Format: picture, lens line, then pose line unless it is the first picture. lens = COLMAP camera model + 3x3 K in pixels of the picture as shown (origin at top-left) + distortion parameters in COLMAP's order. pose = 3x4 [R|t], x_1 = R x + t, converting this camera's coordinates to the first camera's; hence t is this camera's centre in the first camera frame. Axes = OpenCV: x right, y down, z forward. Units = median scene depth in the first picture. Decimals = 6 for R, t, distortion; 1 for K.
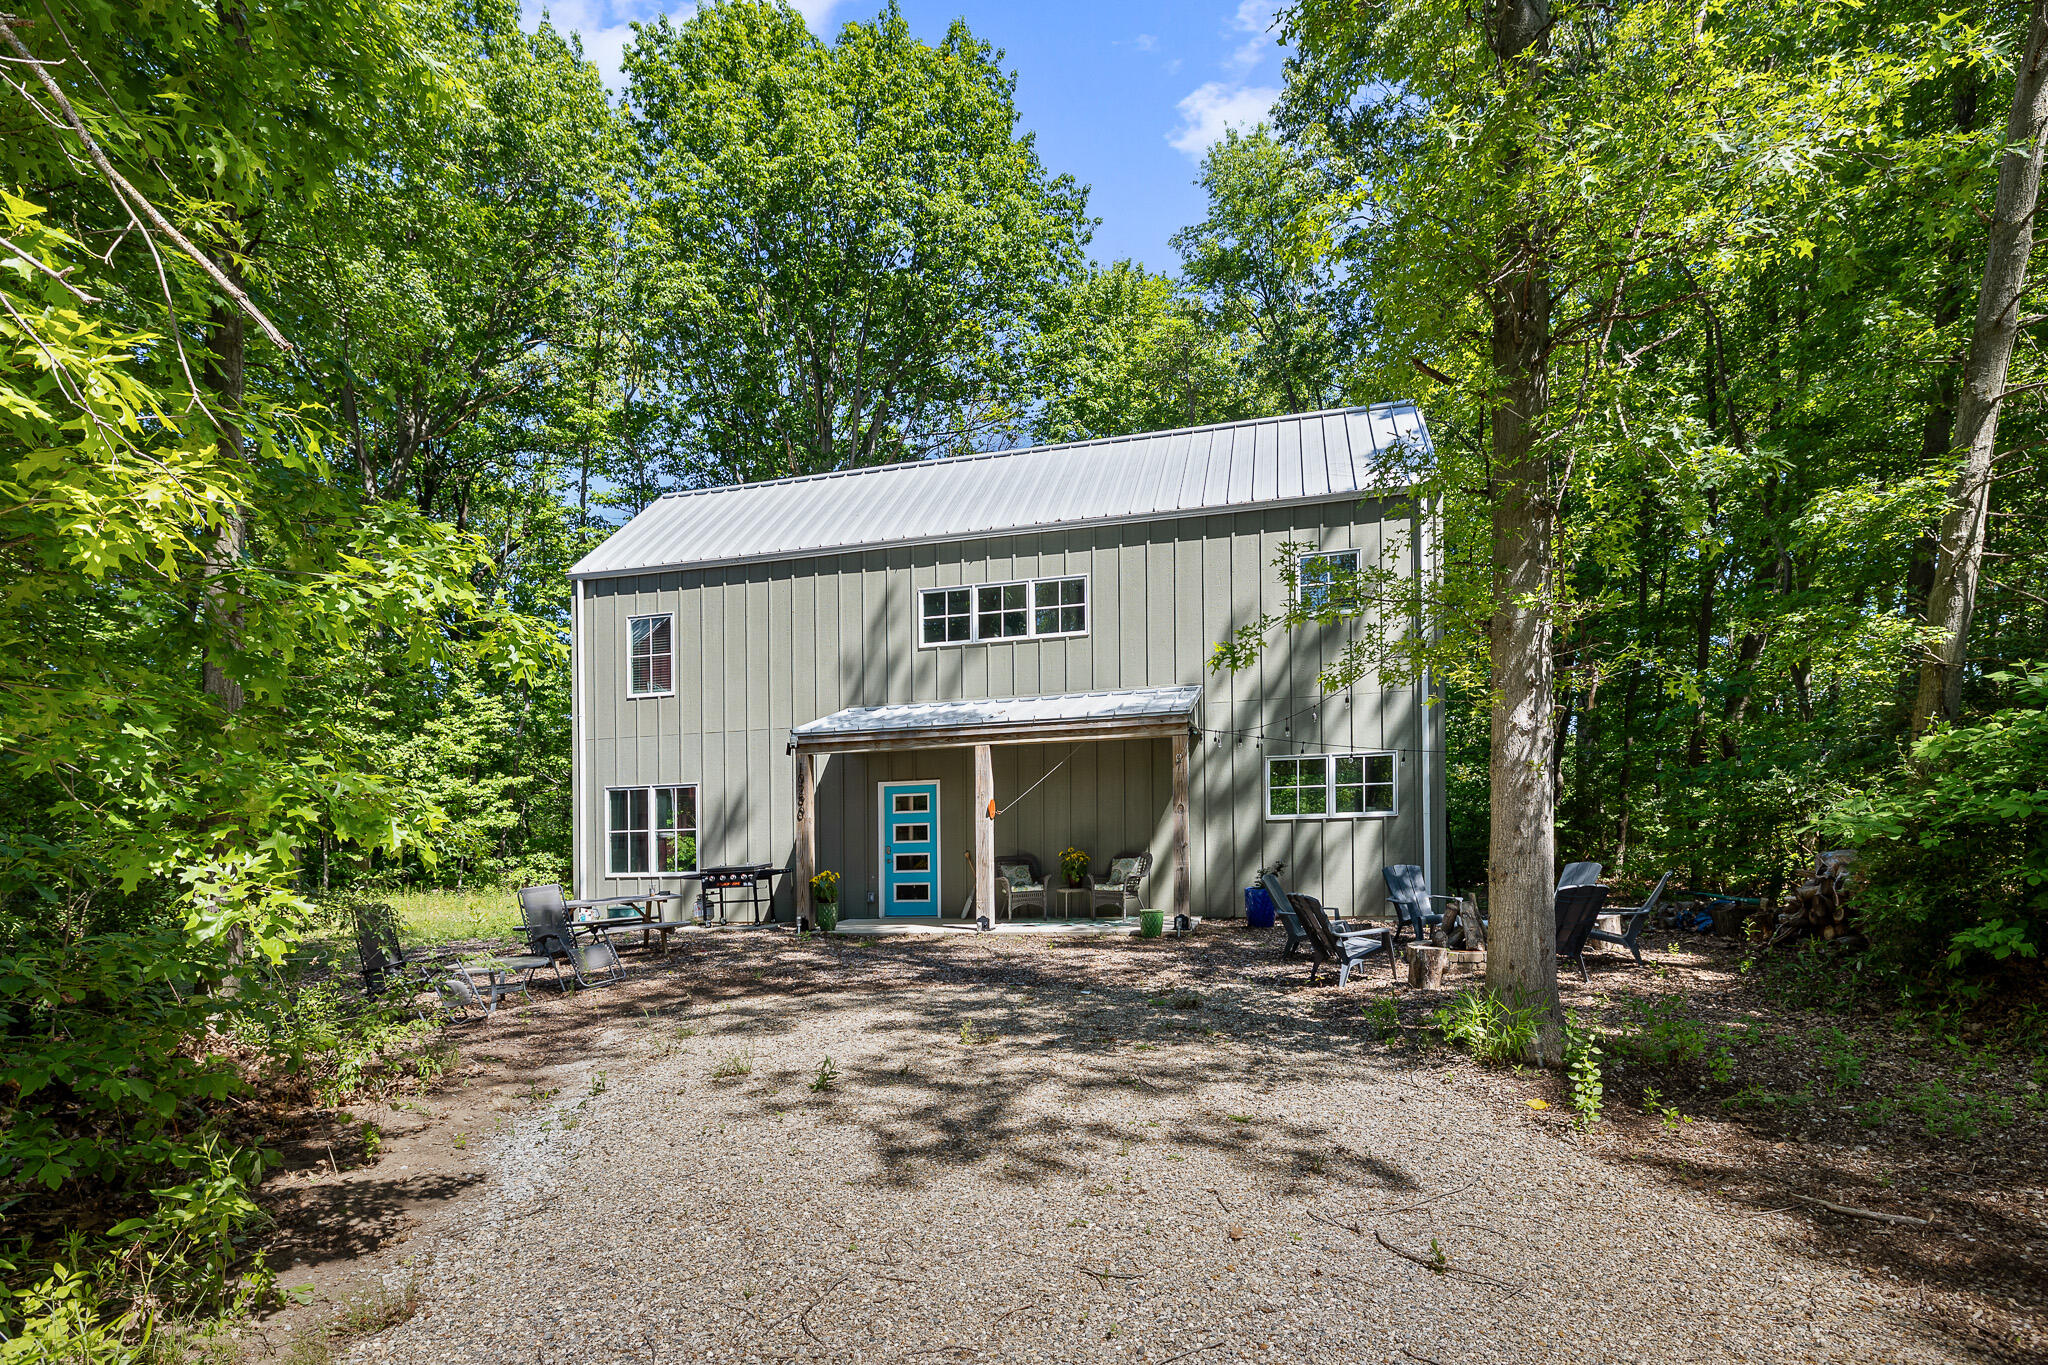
lens RADIAL K [[998.8, 0, 1023.8], [0, 998.8, 687.5], [0, 0, 1]] dist [-0.001847, 0.000013]
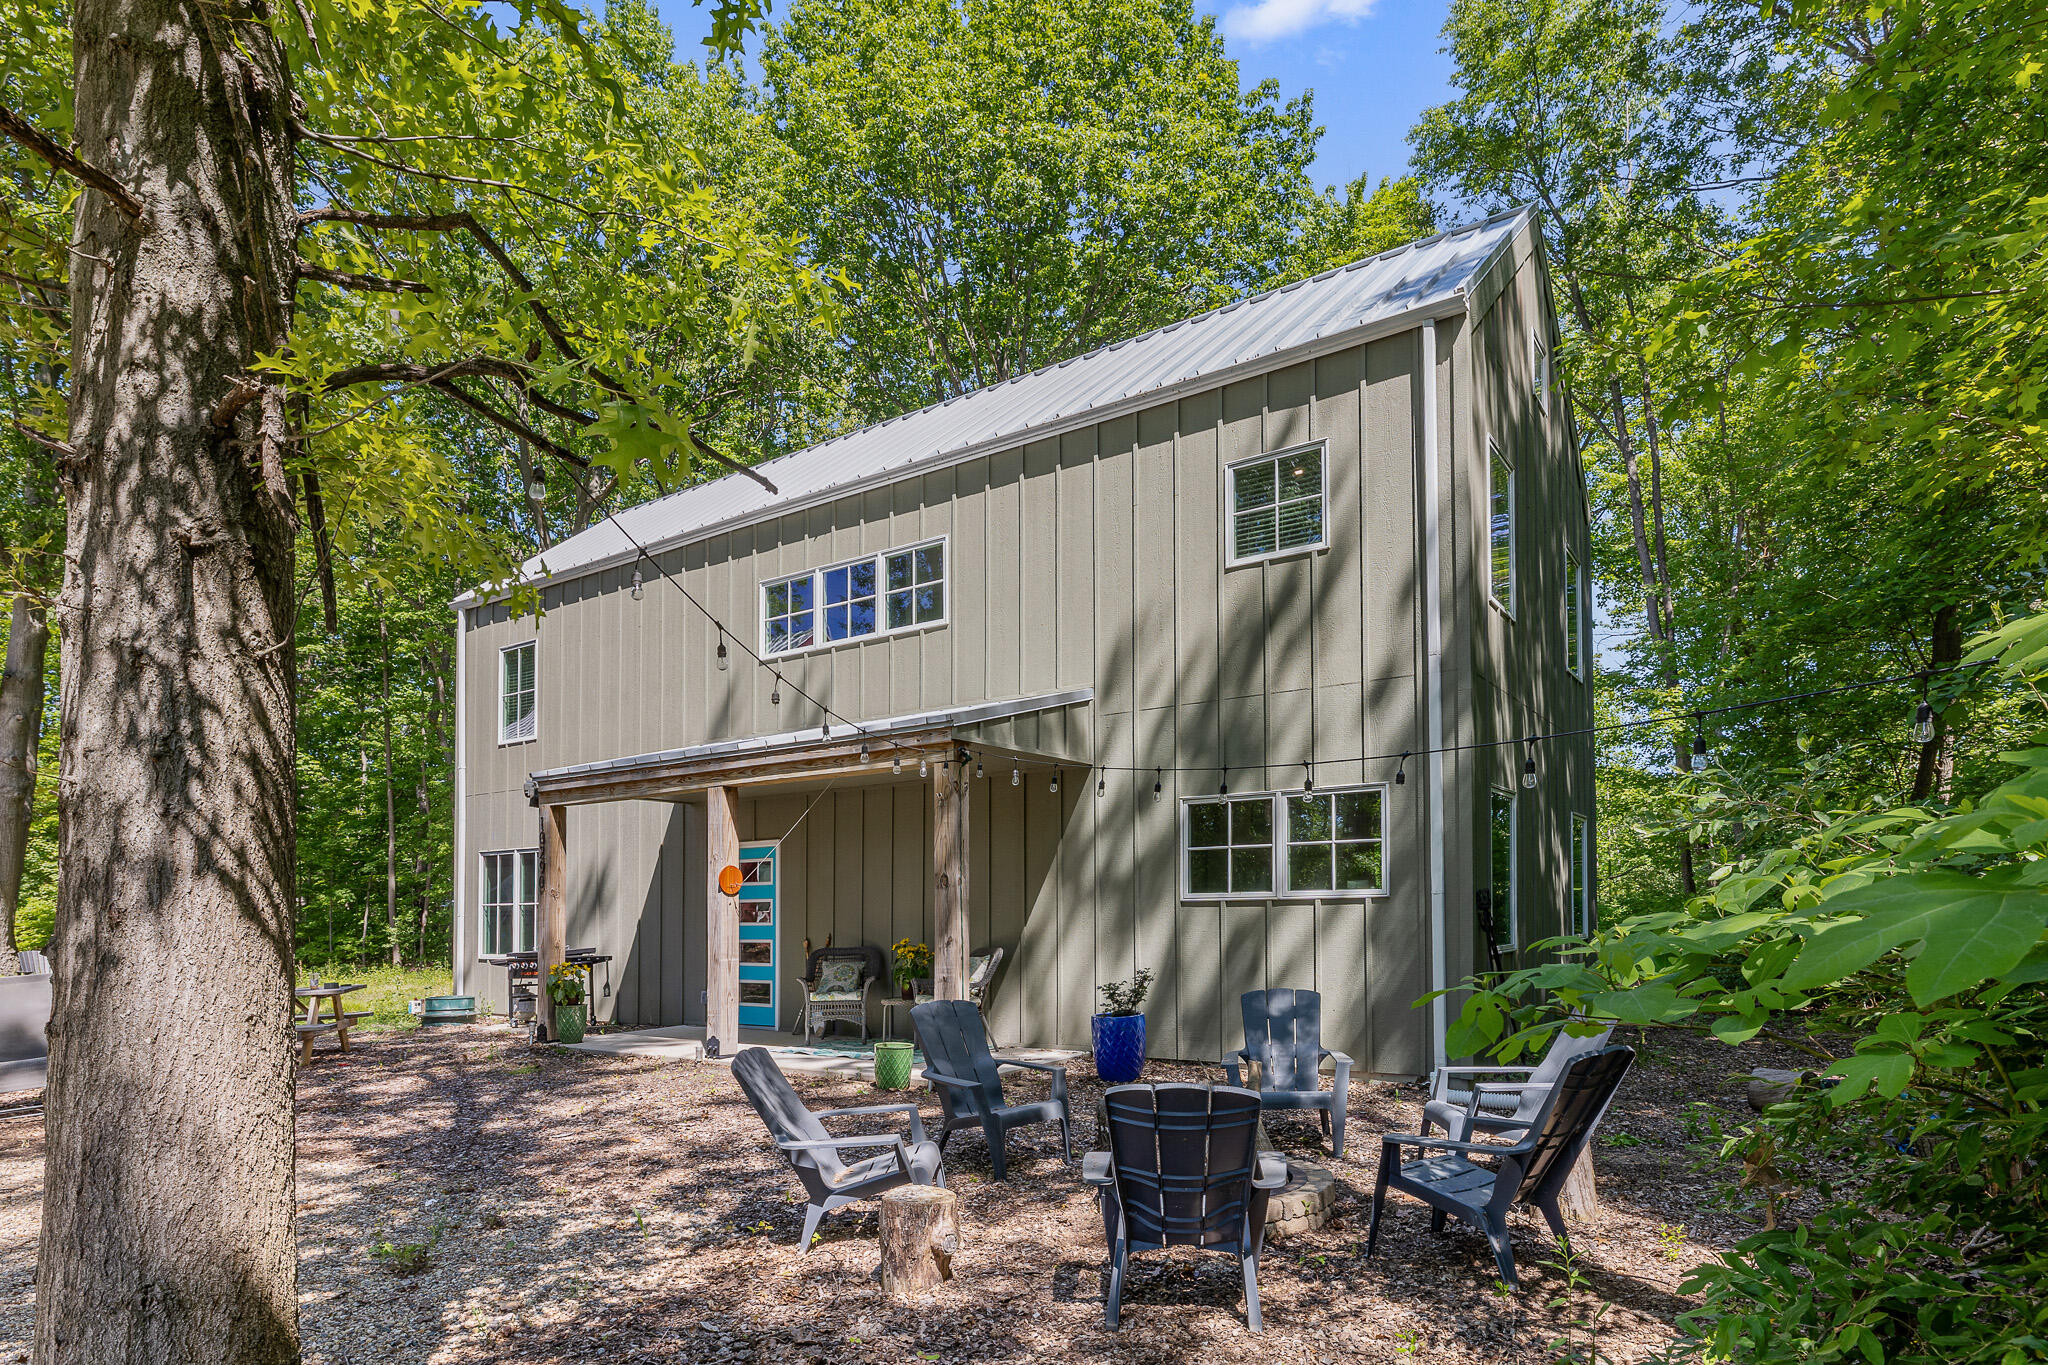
lens RADIAL K [[1092.8, 0, 999.2], [0, 1092.8, 744.5], [0, 0, 1]] dist [-0.001789, -0.000468]
pose [[0.938771, -0.035394, -0.342718, 0.343719], [0.035021, 0.999360, -0.007279, 0.034990], [0.342757, -0.005169, 0.939410, 0.309823]]
